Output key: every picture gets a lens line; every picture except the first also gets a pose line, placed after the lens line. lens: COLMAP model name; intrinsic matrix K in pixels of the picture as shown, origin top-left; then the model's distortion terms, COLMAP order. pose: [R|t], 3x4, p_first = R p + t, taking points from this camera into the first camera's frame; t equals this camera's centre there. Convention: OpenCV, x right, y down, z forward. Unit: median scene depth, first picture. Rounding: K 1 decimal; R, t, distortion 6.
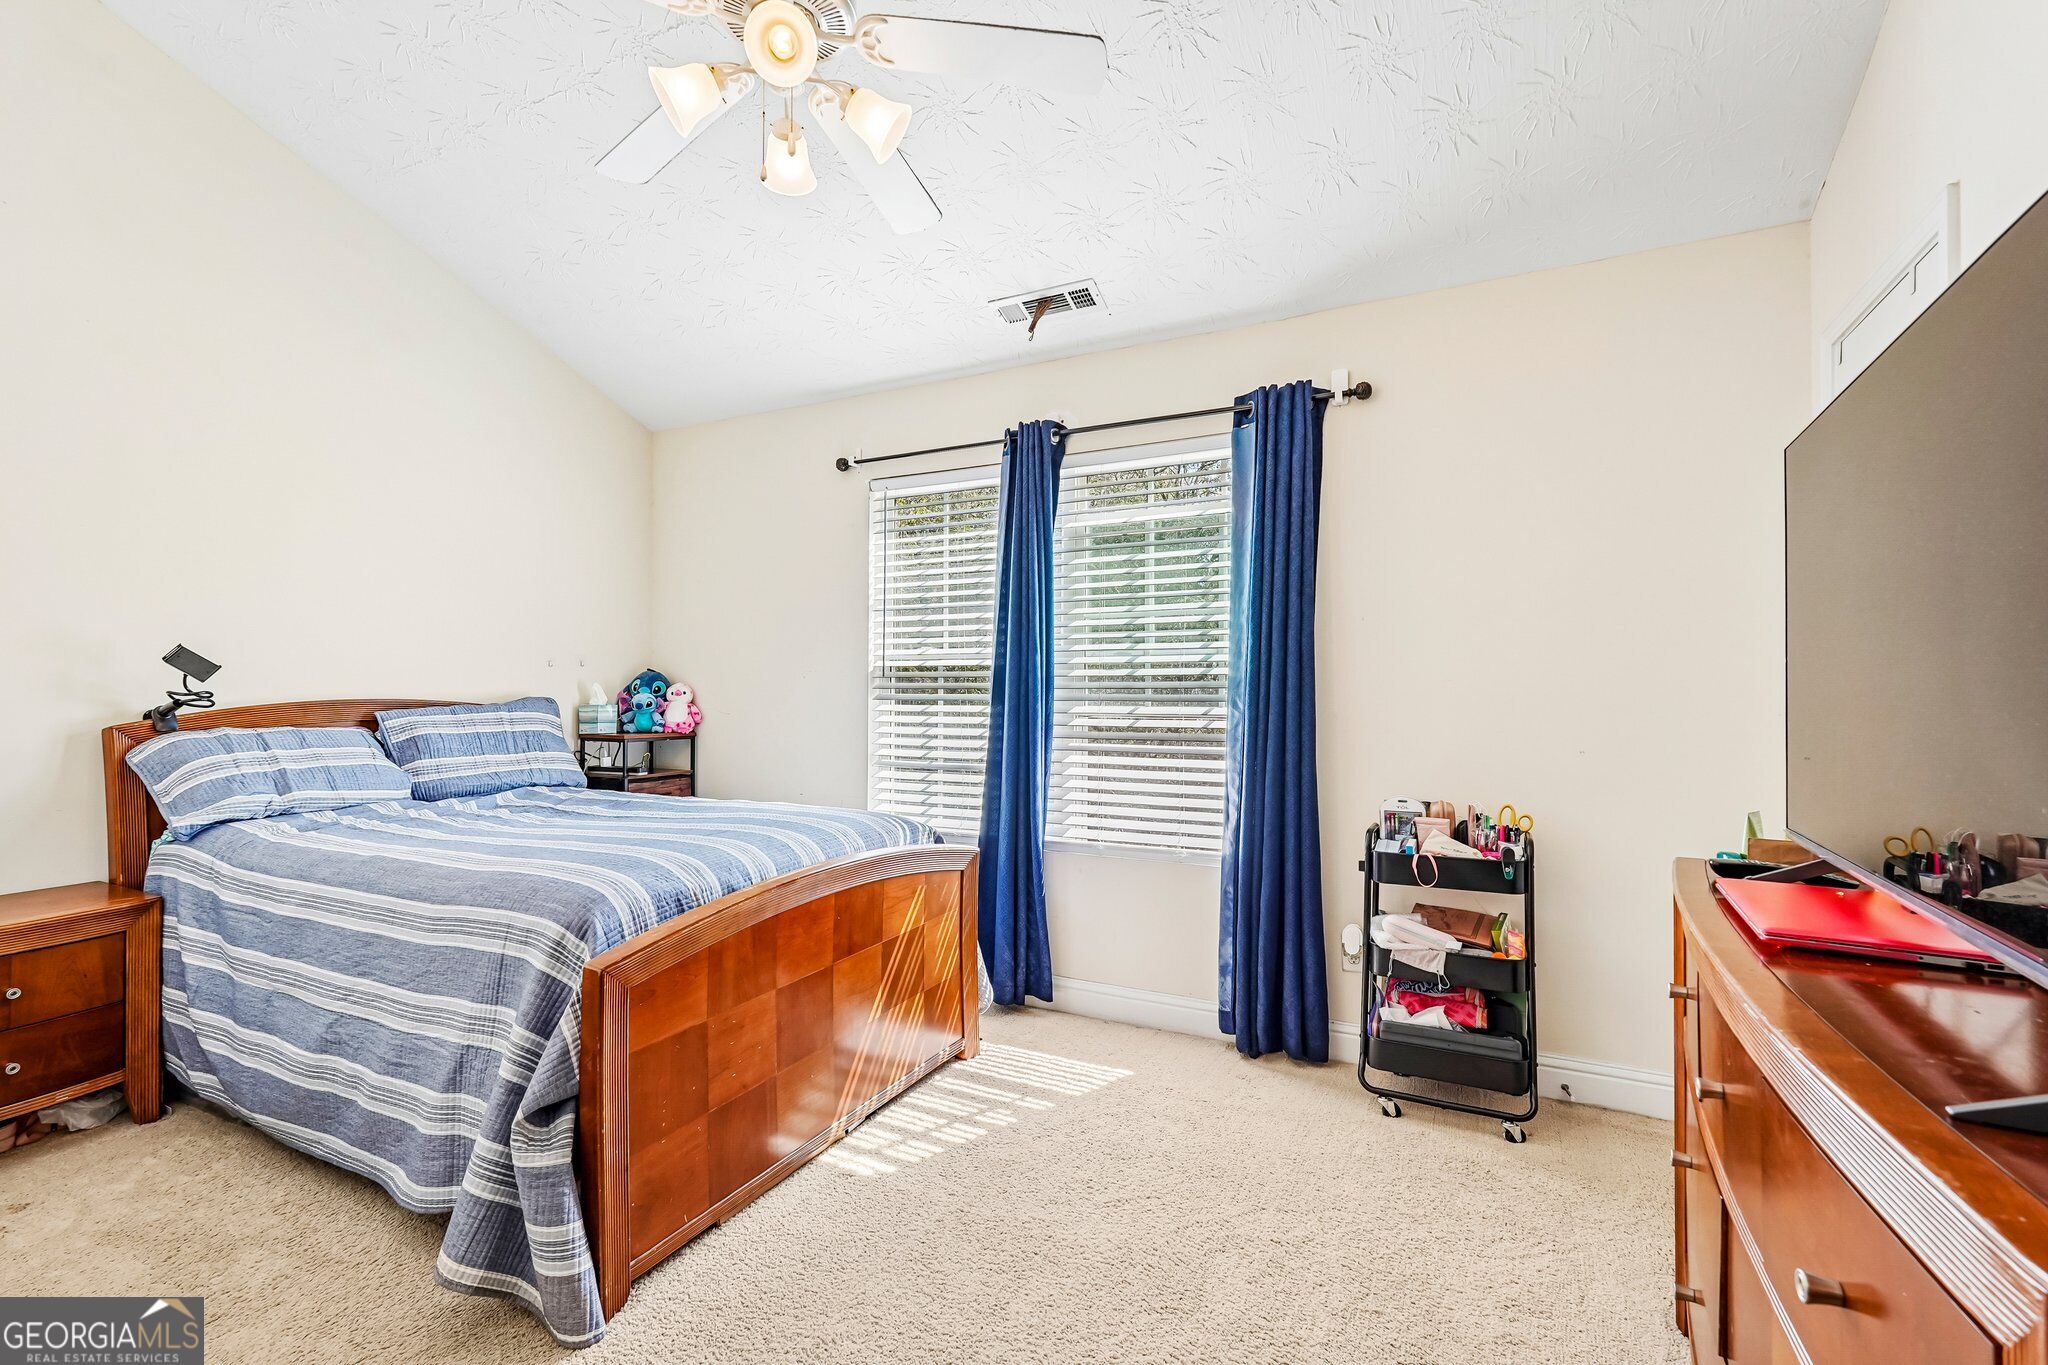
lens RADIAL K [[910.1, 0, 1022.5], [0, 910.1, 684.6], [0, 0, 1]] dist [-0.012159, 0.007284]
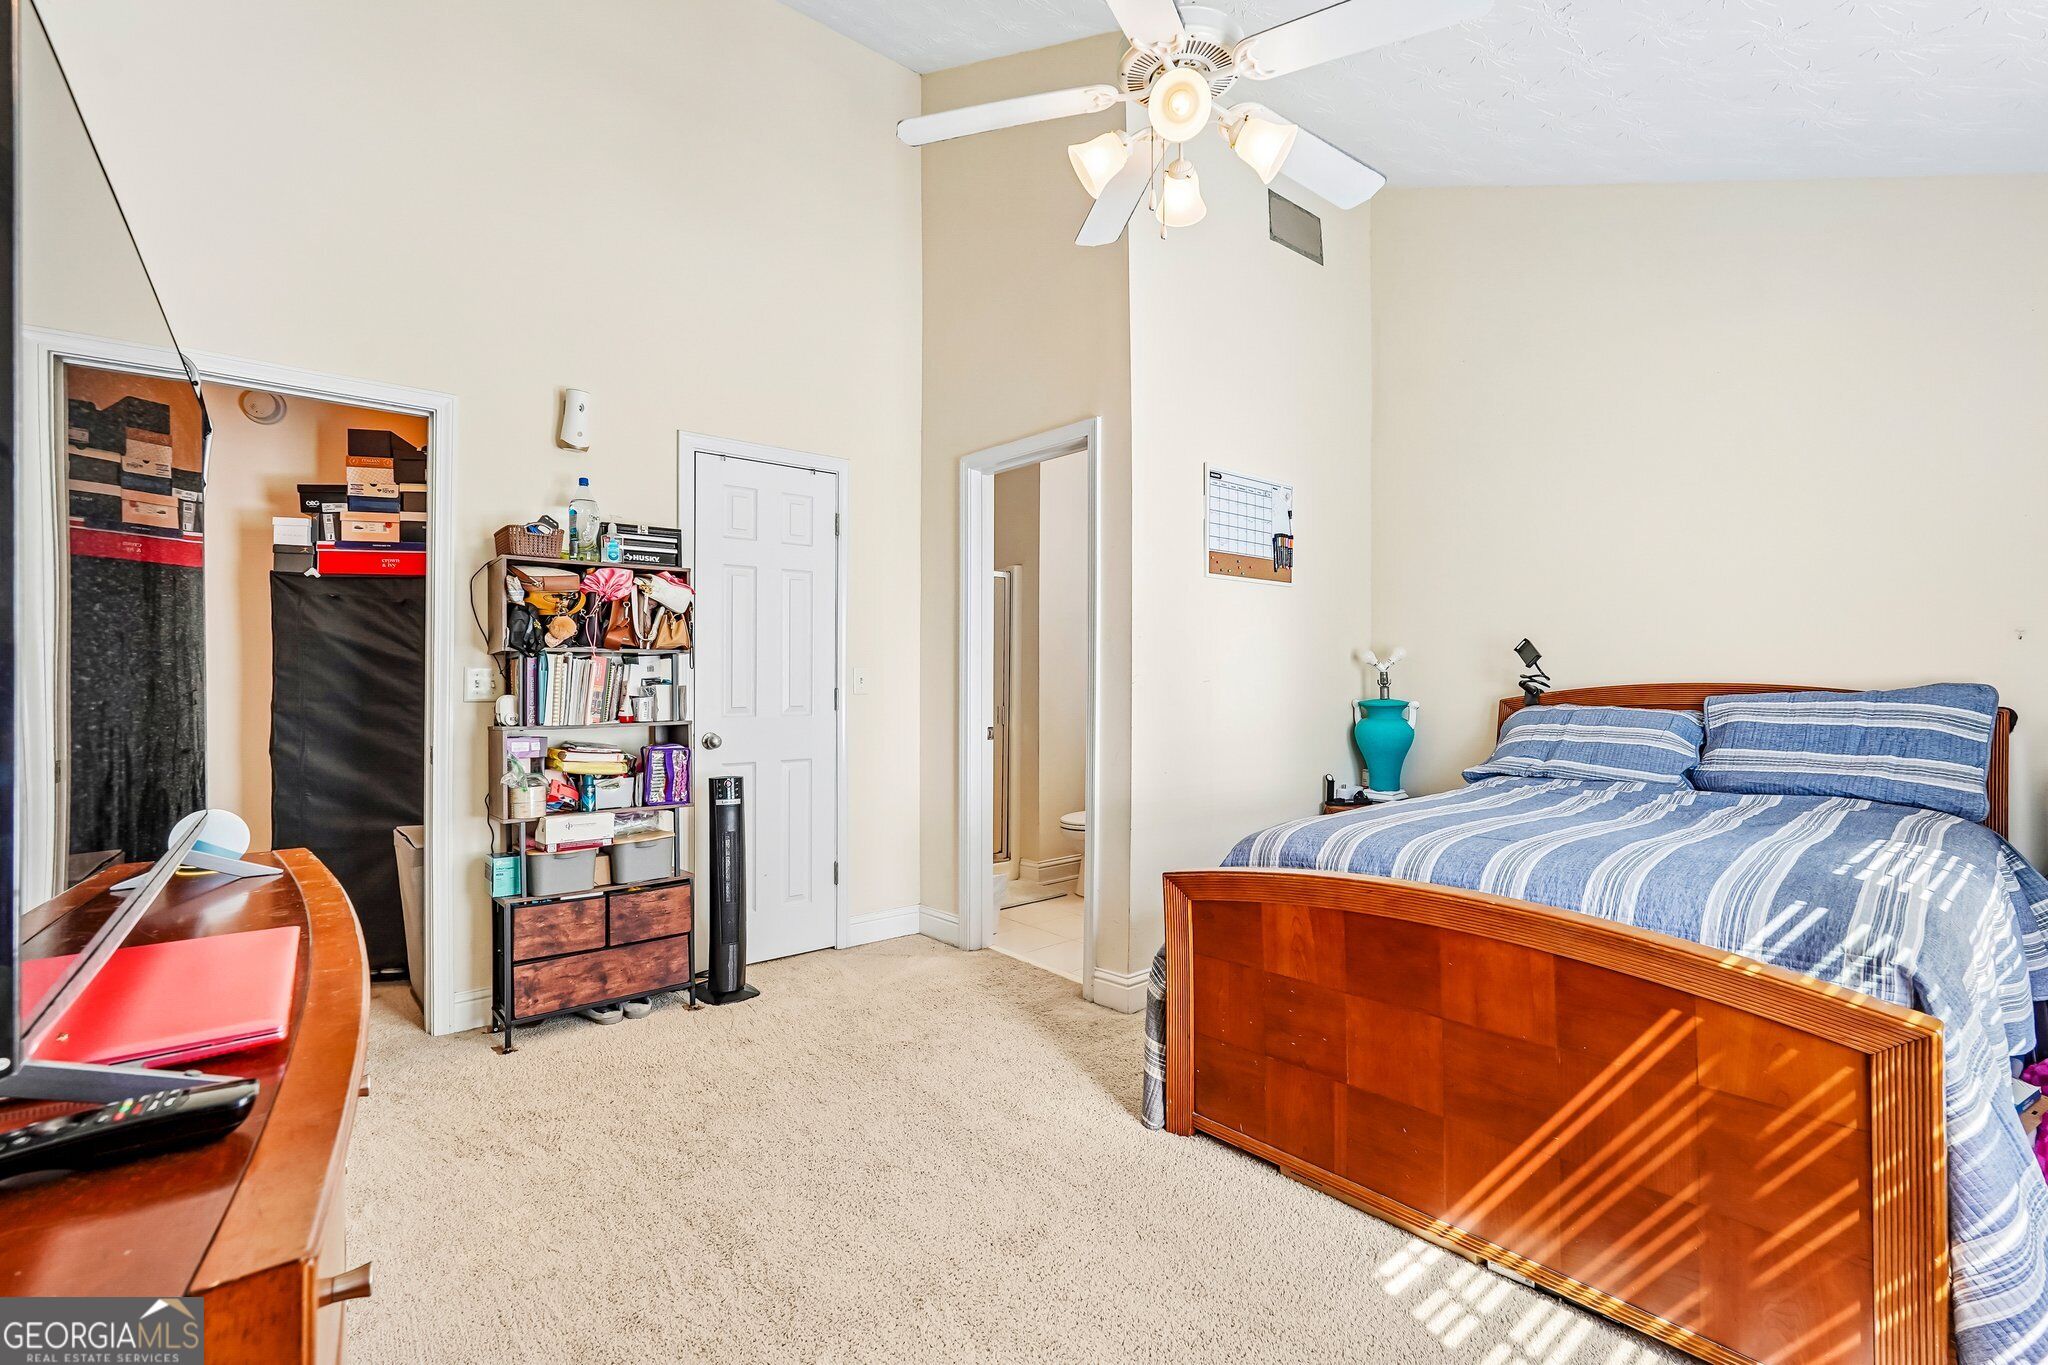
lens RADIAL K [[910.1, 0, 1012.9], [0, 910.1, 674.7], [0, 0, 1]] dist [-0.012159, 0.007284]
pose [[-0.378127, 0.001849, -0.925752, 0.570773], [0.005457, 0.999985, -0.000232, 0.003853], [0.925738, -0.005139, -0.378131, 0.817692]]
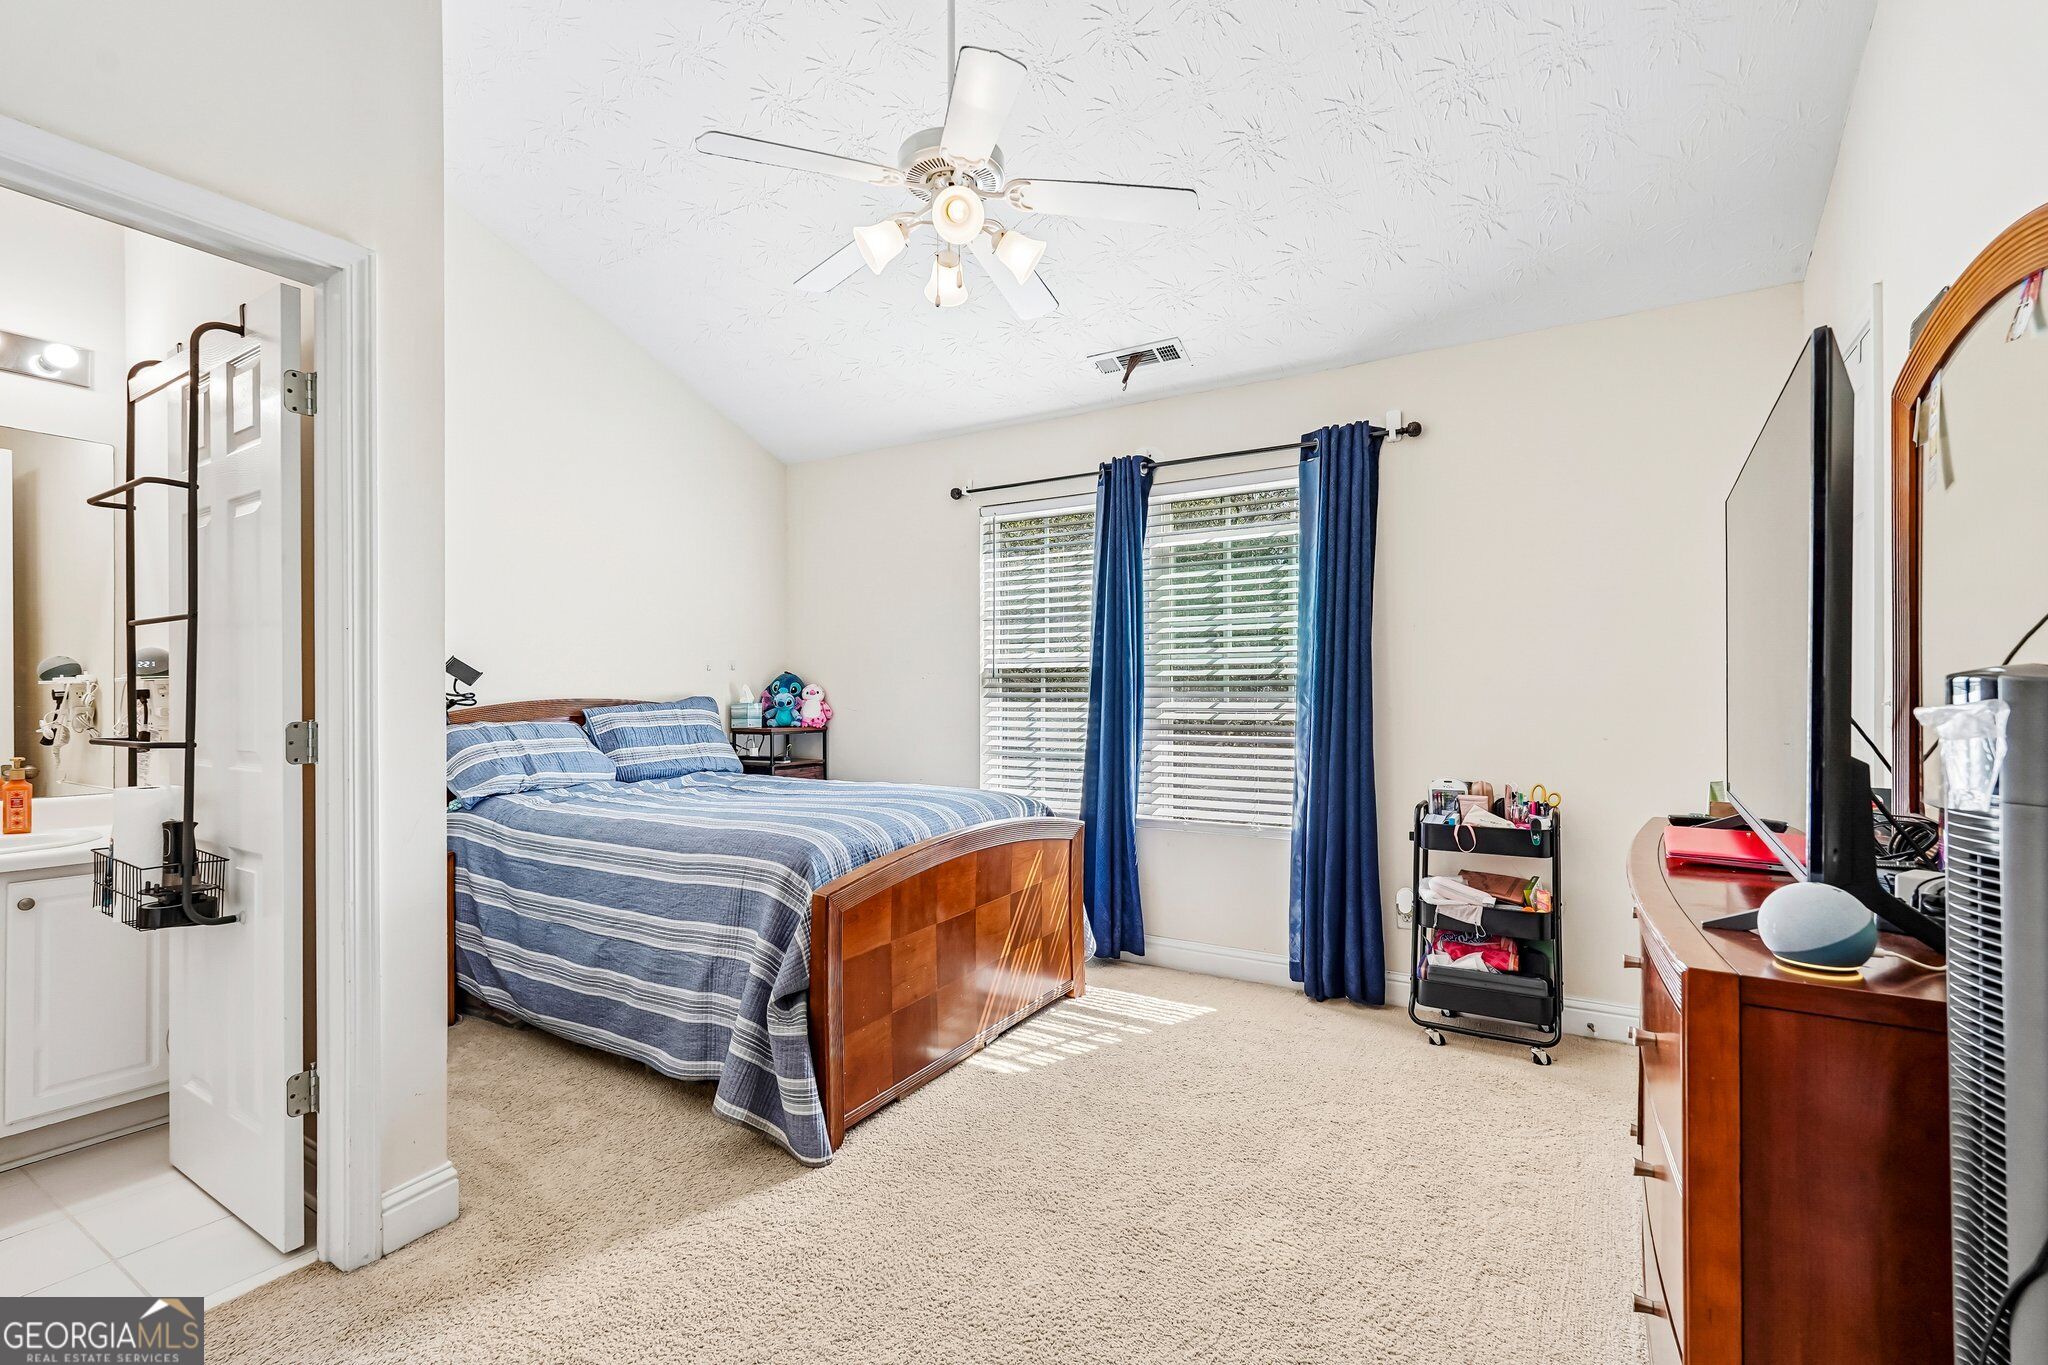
lens RADIAL K [[910.1, 0, 1026.9], [0, 910.1, 689.1], [0, 0, 1]] dist [-0.012159, 0.007284]
pose [[0.997538, -0.005123, -0.069935, -0.041954], [0.005574, 0.999965, 0.006262, -0.001422], [0.069901, -0.006636, 0.997532, -0.209212]]
